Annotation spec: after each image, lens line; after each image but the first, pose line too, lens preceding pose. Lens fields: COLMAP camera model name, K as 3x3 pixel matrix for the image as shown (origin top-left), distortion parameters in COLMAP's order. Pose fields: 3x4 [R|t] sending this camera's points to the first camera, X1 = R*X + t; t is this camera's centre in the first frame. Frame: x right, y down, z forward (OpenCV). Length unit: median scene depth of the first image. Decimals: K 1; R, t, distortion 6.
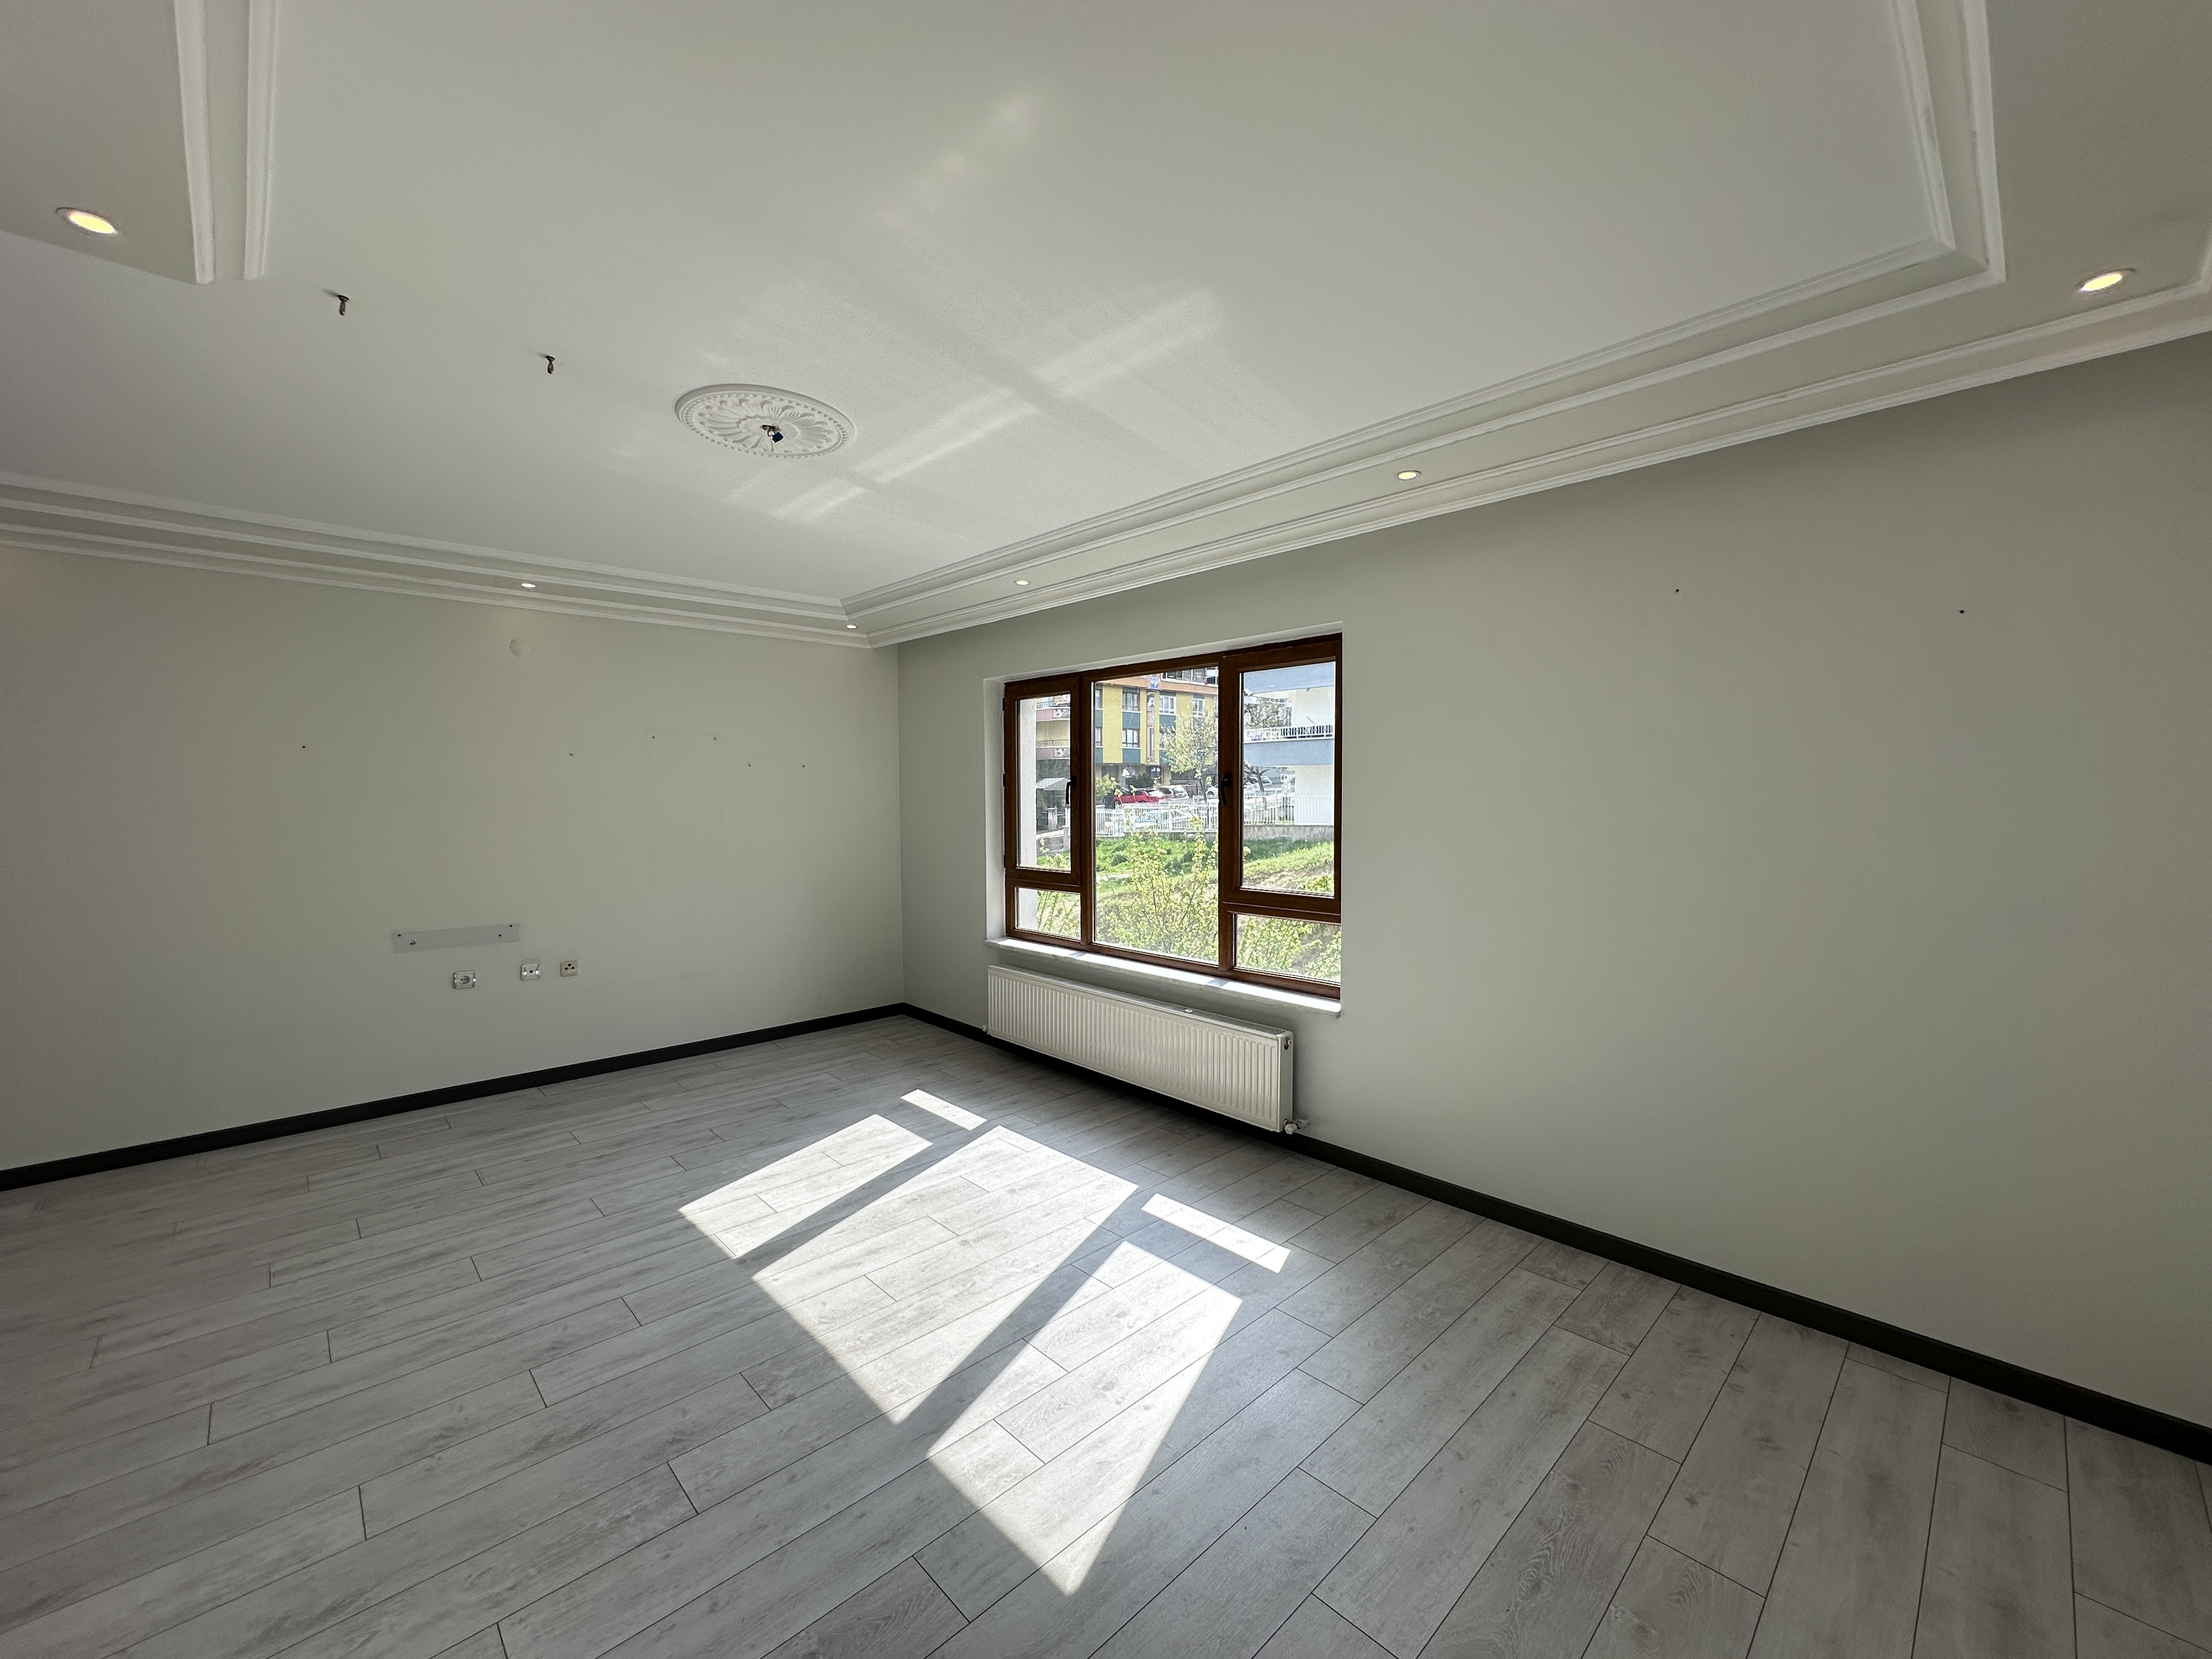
lens RADIAL K [[881.7, 0, 1105.0], [0, 881.7, 834.5], [0, 0, 1]] dist [-0.004168, 0.001842]
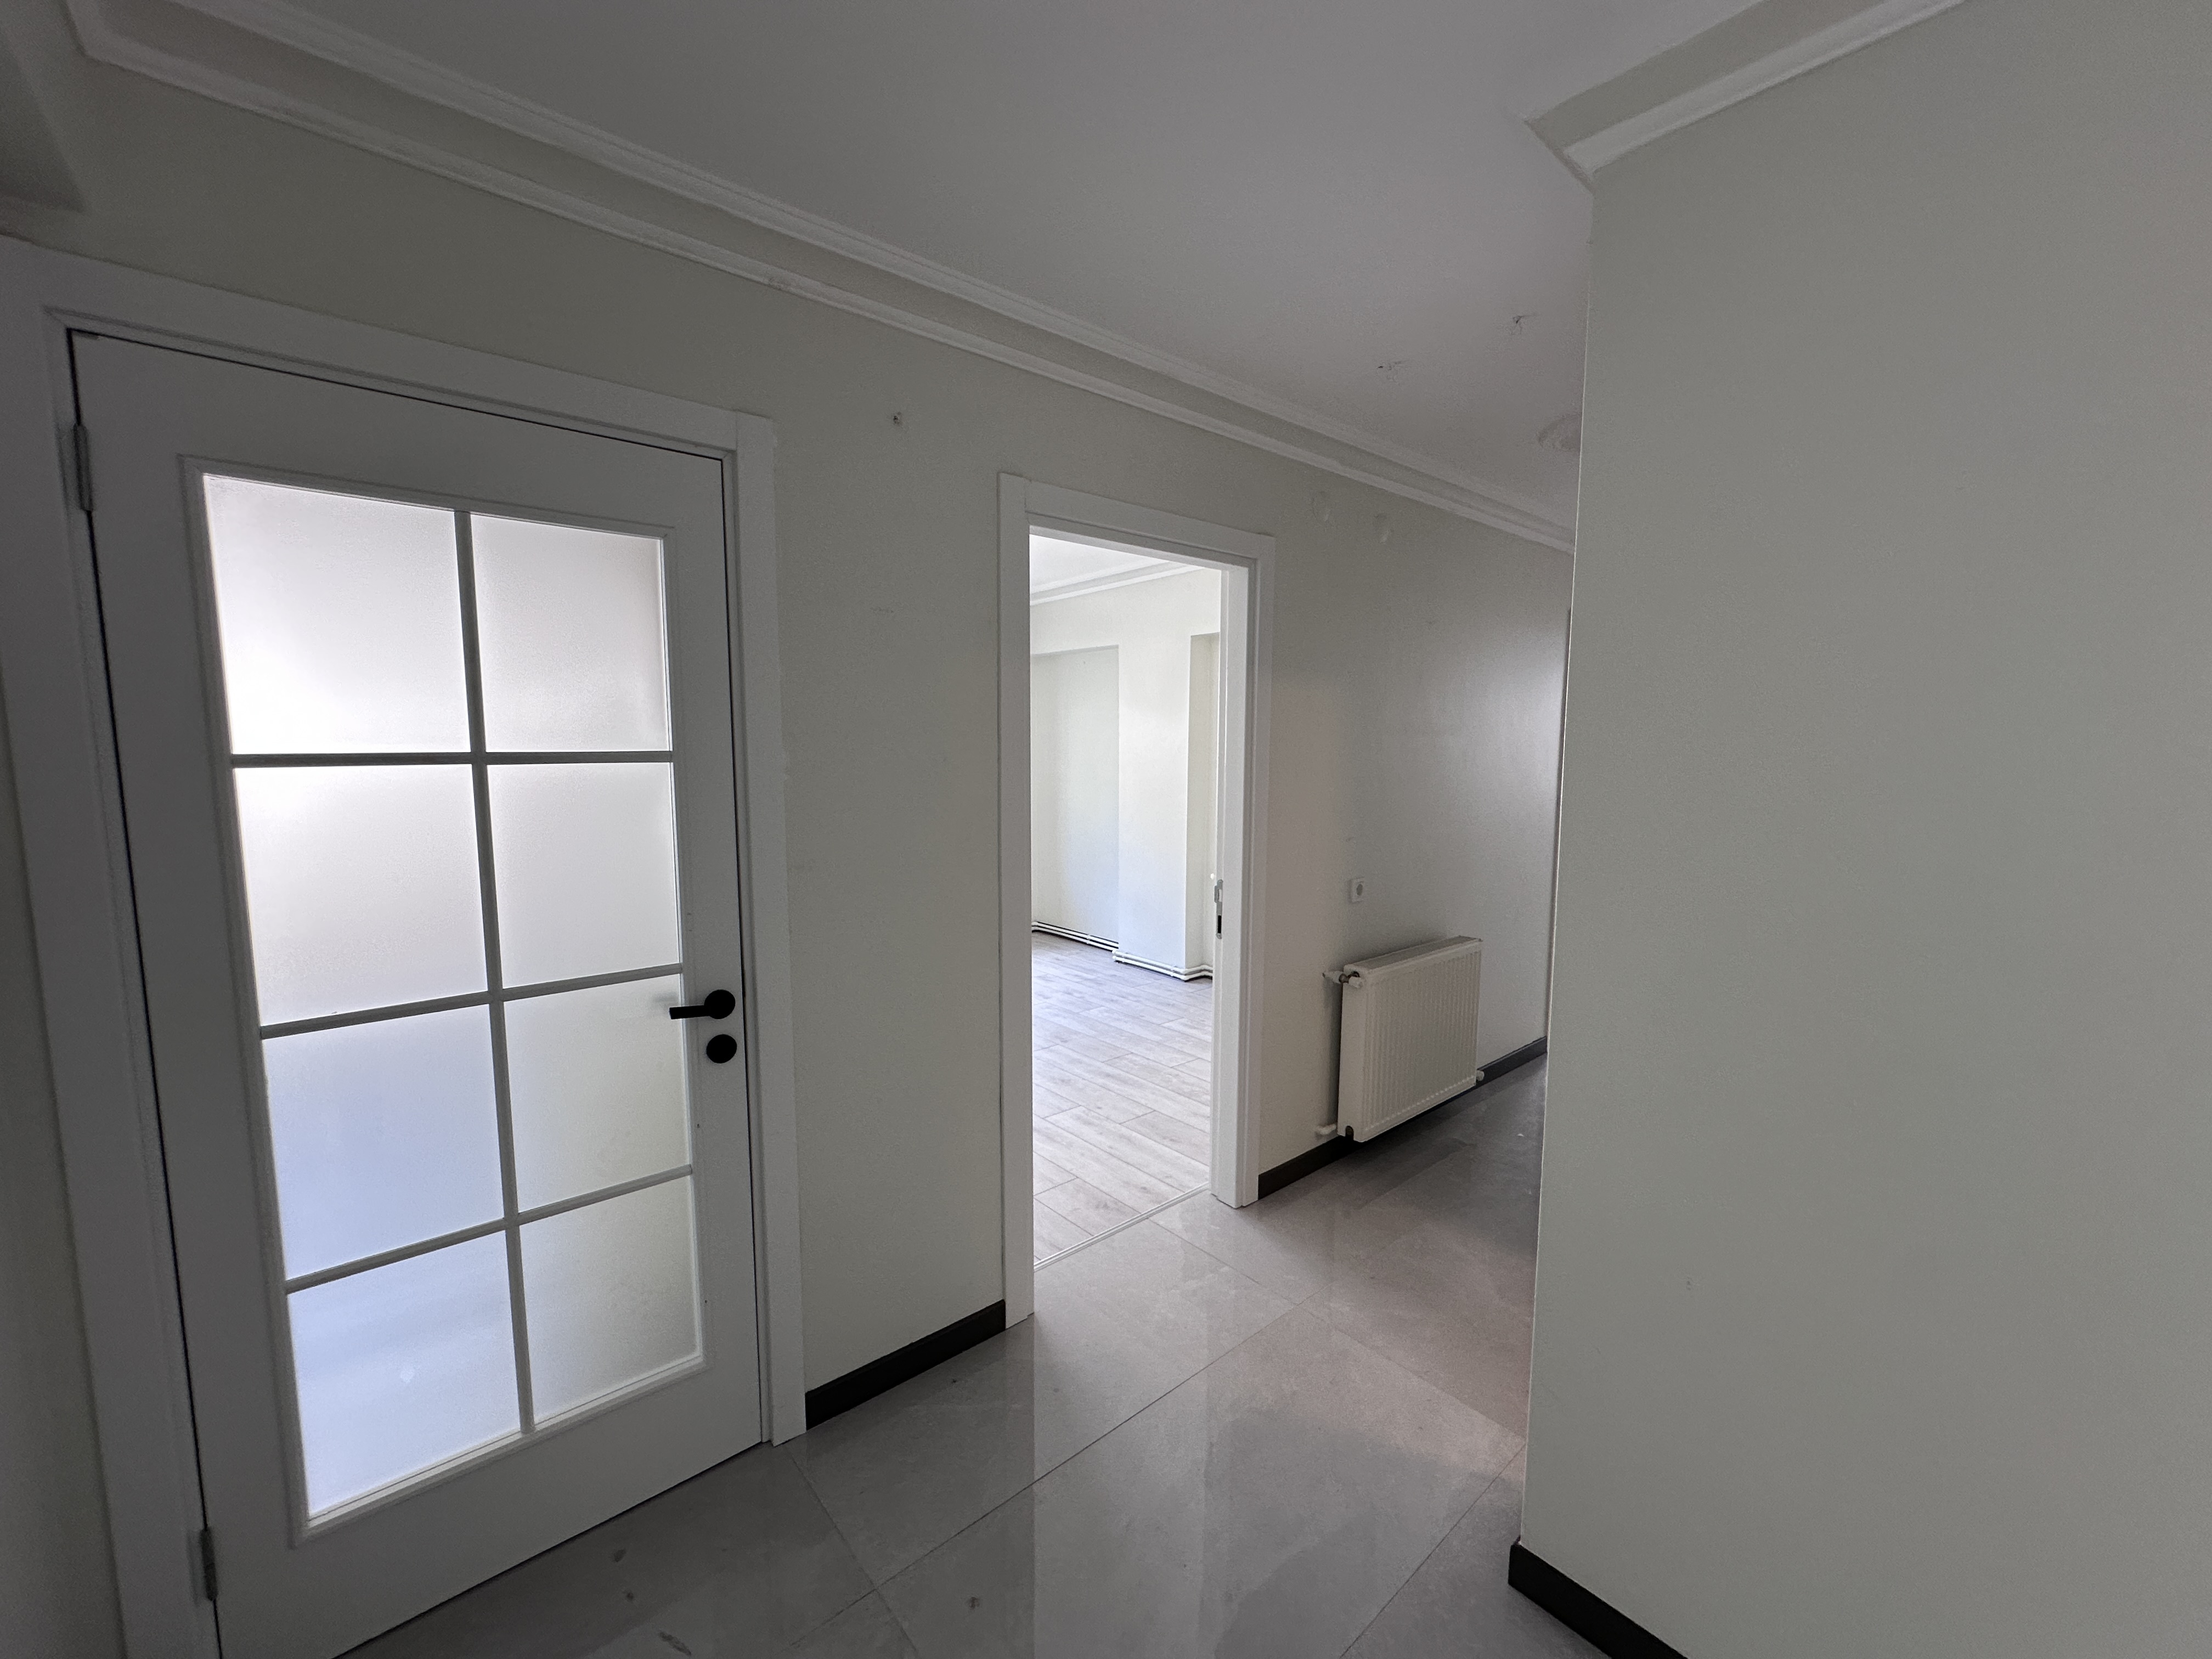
lens RADIAL K [[881.7, 0, 1110.2], [0, 881.7, 825.0], [0, 0, 1]] dist [-0.004168, 0.001842]
pose [[0.029541, -0.092213, 0.995301, -1.197417], [0.040278, 0.995037, 0.090993, -0.020692], [-0.998752, 0.037400, 0.033108, 0.553622]]
